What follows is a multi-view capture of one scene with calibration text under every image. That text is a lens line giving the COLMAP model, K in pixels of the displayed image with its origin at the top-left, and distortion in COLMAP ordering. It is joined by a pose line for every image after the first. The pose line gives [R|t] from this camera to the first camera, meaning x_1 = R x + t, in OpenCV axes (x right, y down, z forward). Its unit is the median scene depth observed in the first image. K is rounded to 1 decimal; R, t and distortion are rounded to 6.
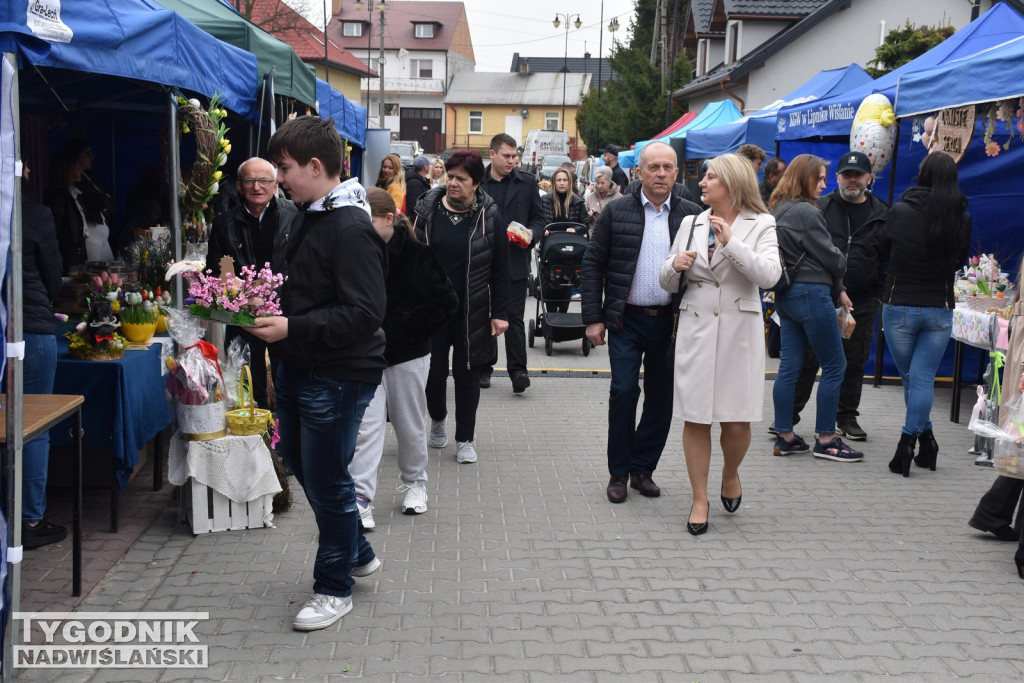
lens RADIAL K [[1363.7, 0, 511.6], [0, 1363.7, 328.1], [0, 0, 1]] dist [0.166650, 0.041836]
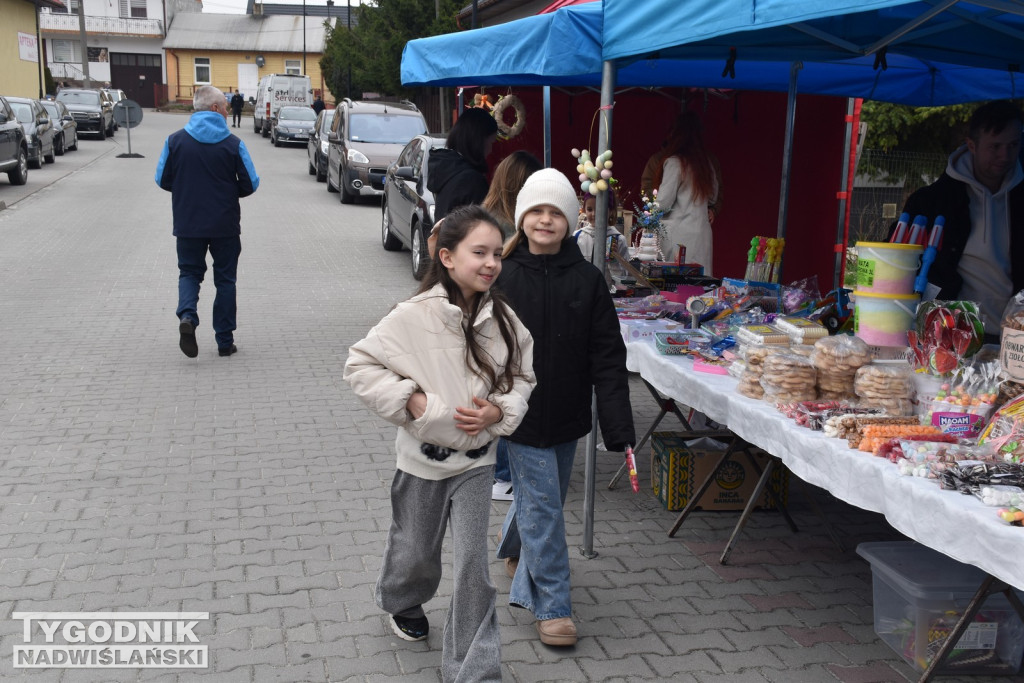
lens RADIAL K [[1060.3, 0, 496.9], [0, 1060.3, 339.1], [0, 0, 1]] dist [0.035586, 0.030511]
pose [[0.979093, -0.042601, 0.198903, 0.018247], [0.026801, 0.996316, 0.081466, -0.040078], [-0.201641, -0.074432, 0.976627, 0.370998]]
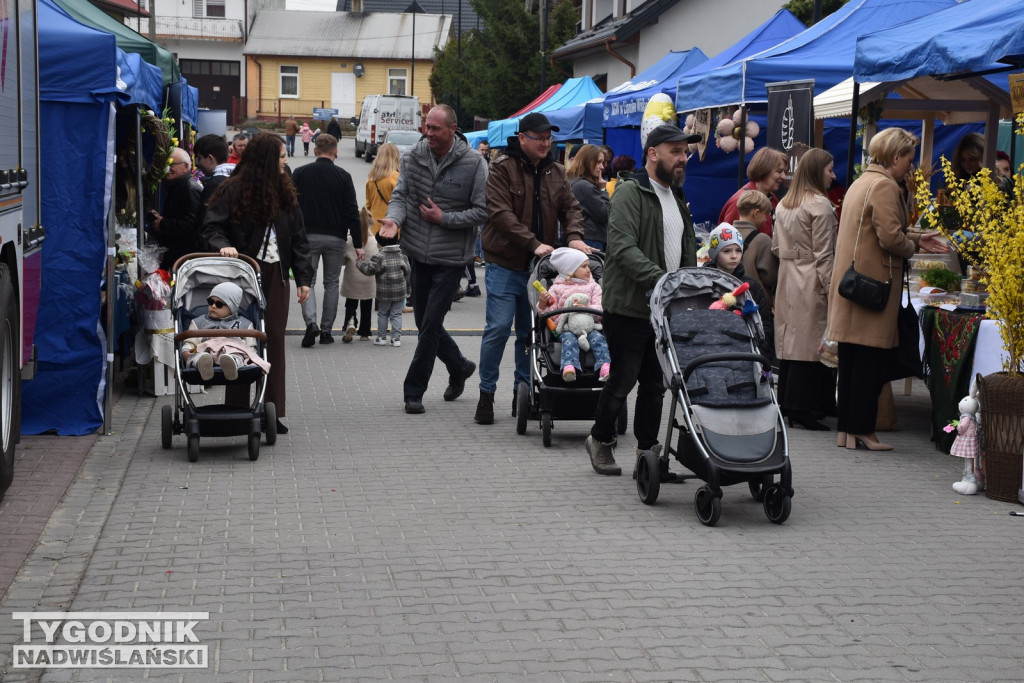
lens RADIAL K [[2162.6, 0, 512.0], [0, 2162.6, 341.5], [0, 0, 1]] dist [0.501343, 0.477923]
pose [[0.996786, -0.008564, 0.079656, -0.003484], [0.010633, 0.999616, -0.025584, 0.018513], [-0.079406, 0.026349, 0.996494, -0.173049]]
